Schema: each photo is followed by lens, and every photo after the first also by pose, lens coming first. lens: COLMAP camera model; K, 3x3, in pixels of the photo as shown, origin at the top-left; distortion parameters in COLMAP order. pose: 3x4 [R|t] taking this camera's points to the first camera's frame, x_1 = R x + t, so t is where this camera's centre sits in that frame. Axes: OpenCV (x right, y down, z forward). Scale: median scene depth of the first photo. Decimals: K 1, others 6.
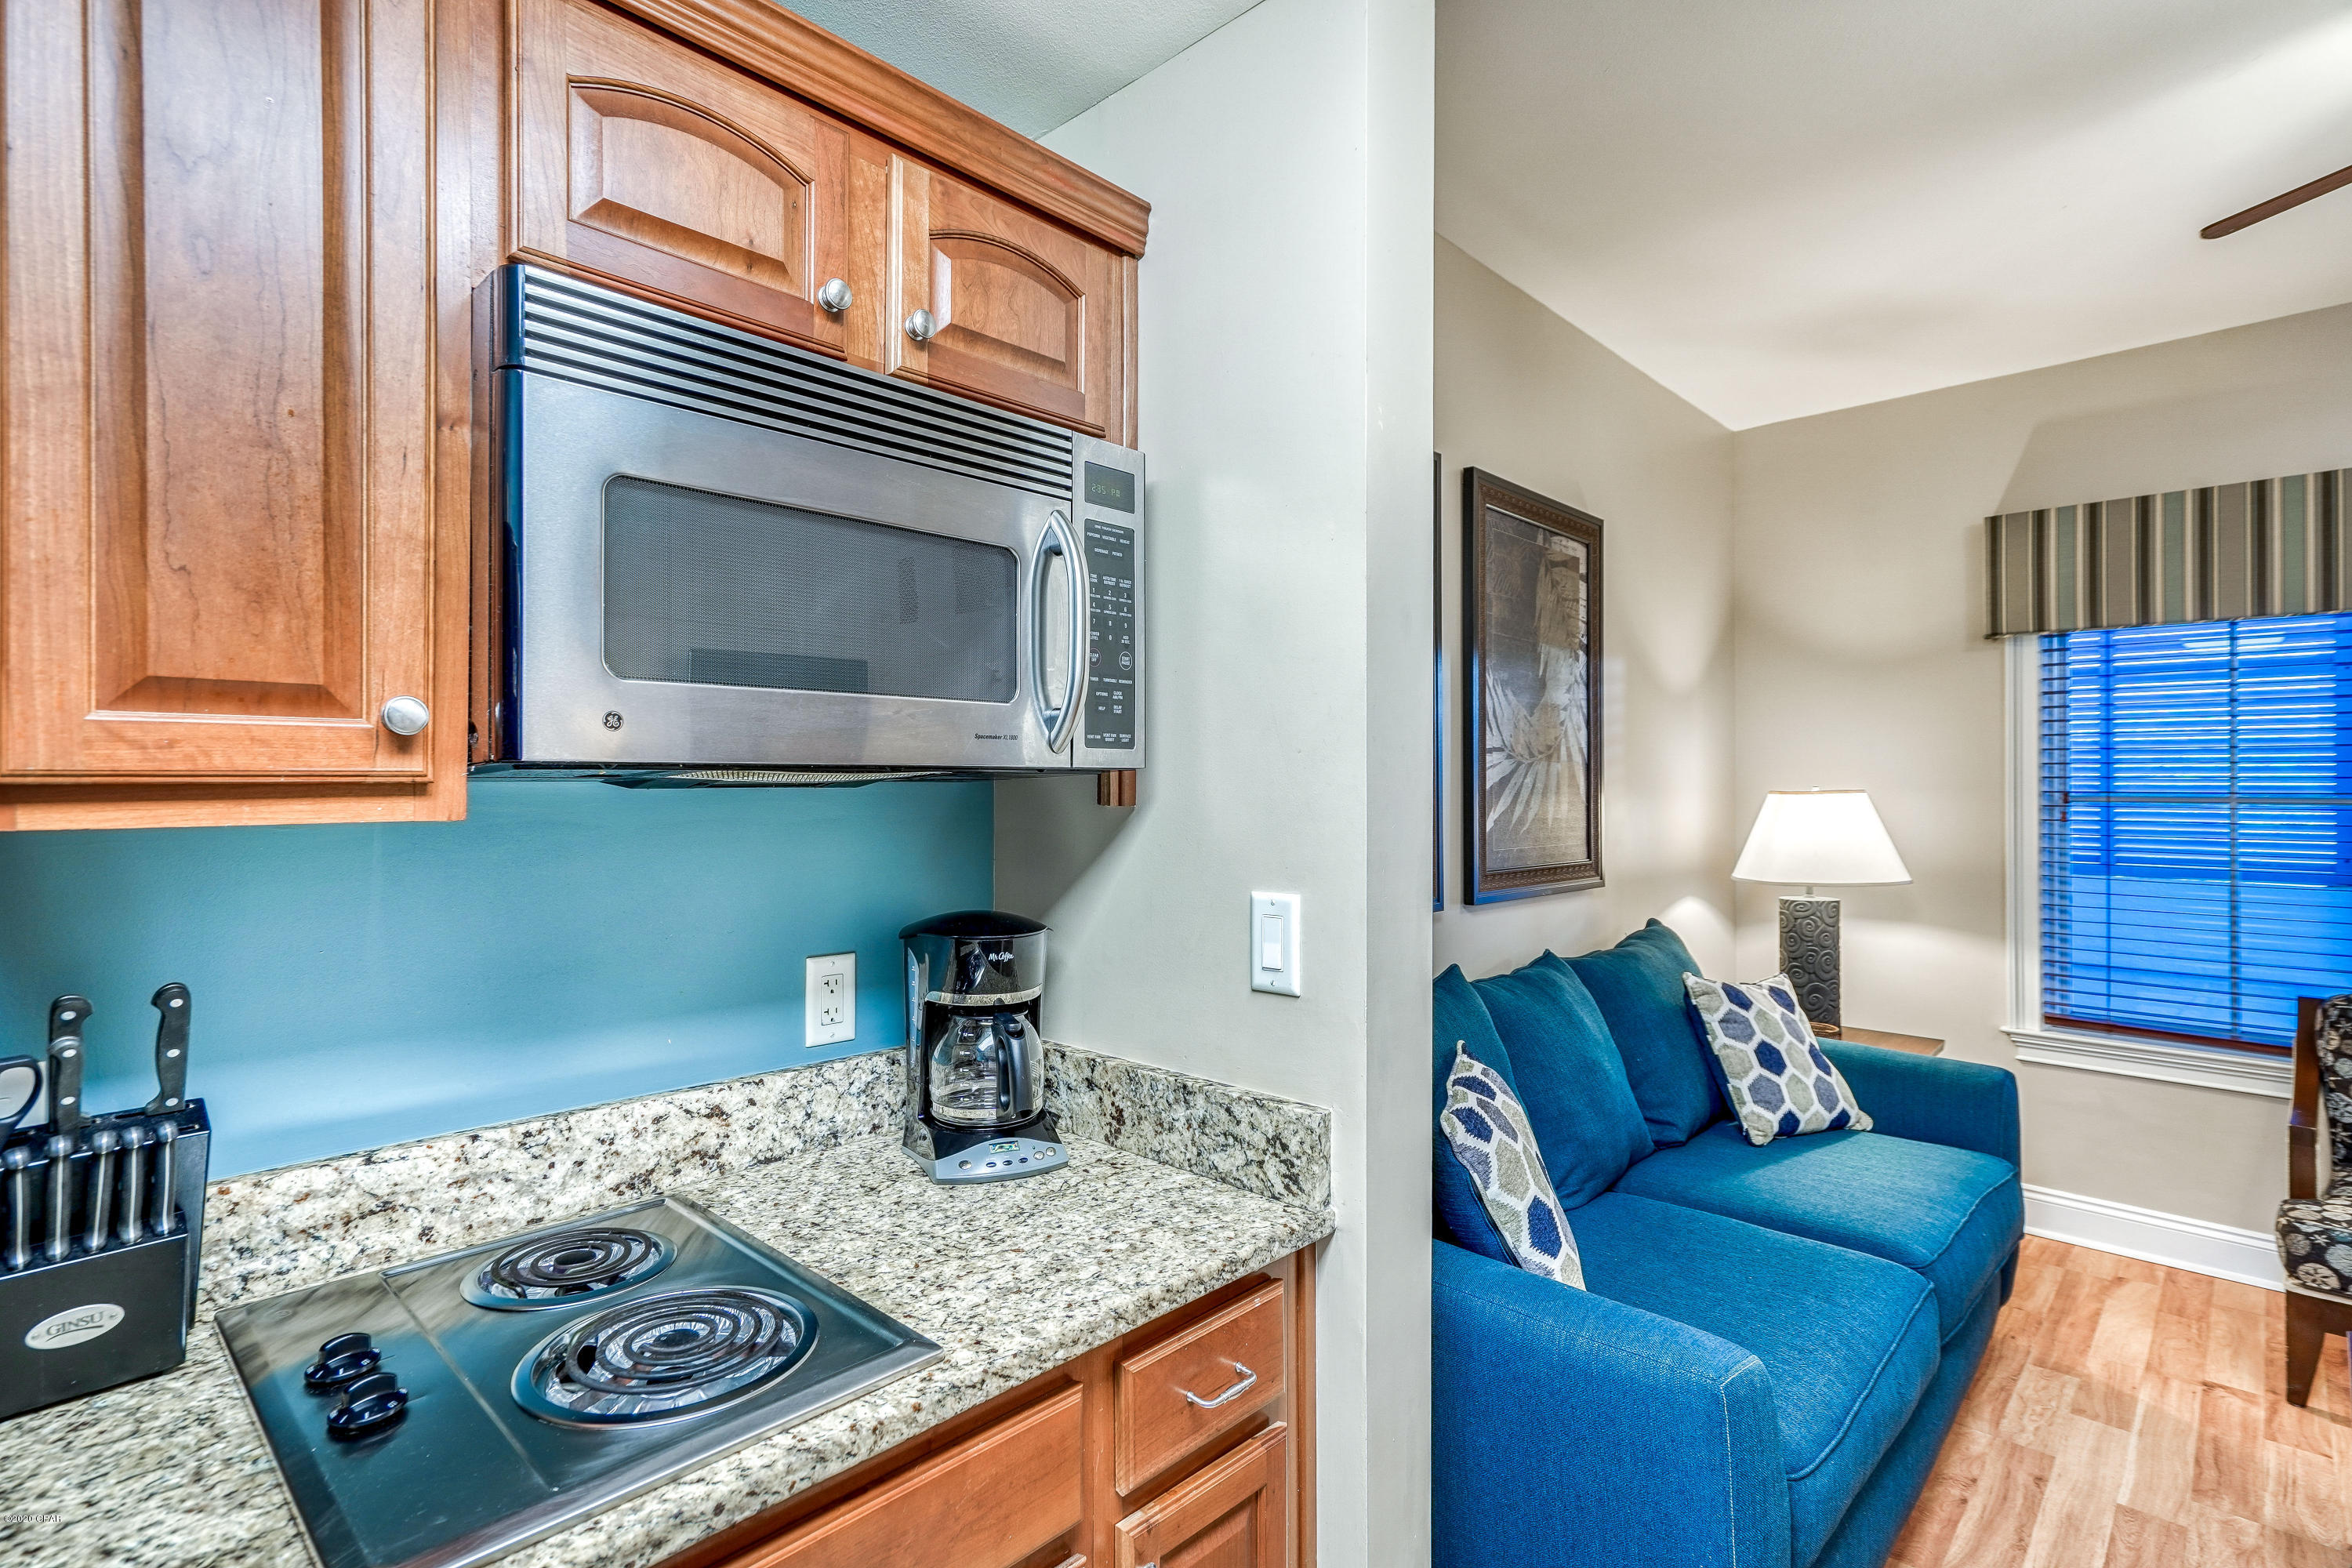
lens RADIAL K [[1120.2, 0, 1099.9], [0, 1120.2, 771.4], [0, 0, 1]] dist [-0.003845, 0.010230]
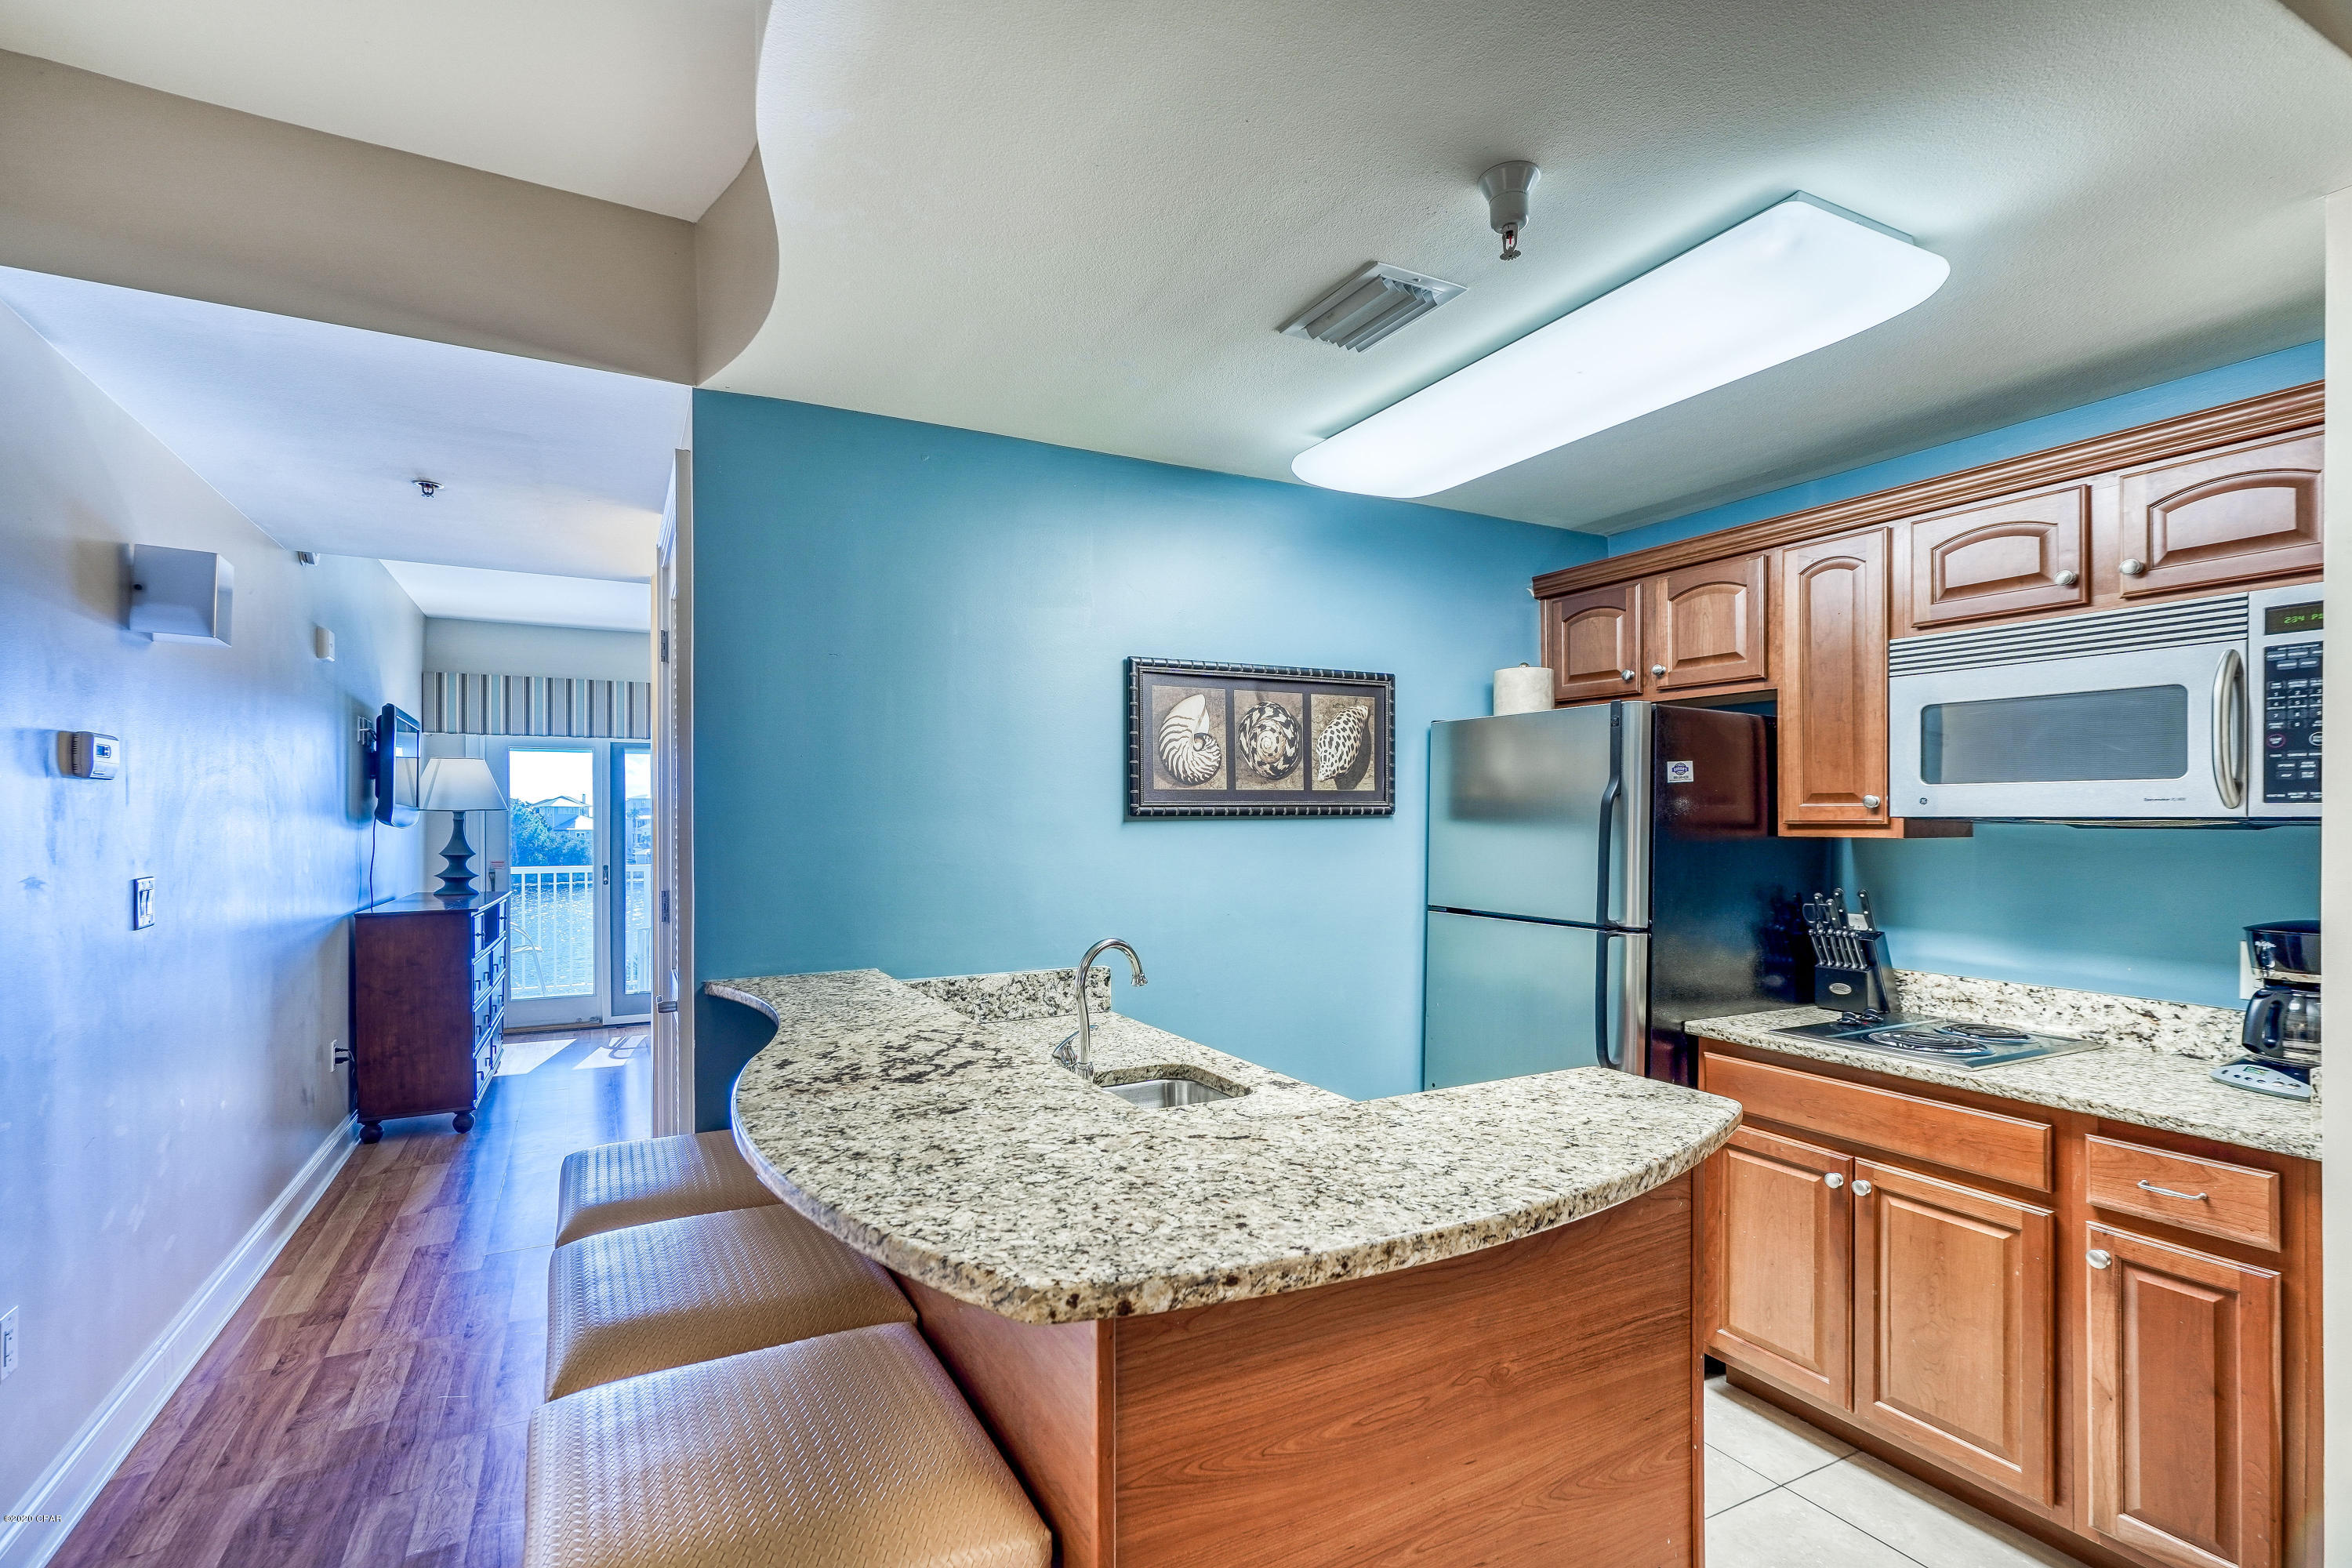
lens RADIAL K [[1120.2, 0, 1167.5], [0, 1120.2, 812.1], [0, 0, 1]] dist [-0.003845, 0.010230]
pose [[-0.293114, -0.002490, -0.956074, 1.709031], [0.009521, 0.999939, -0.005524, -0.014395], [0.956030, -0.010722, -0.293072, 0.055414]]
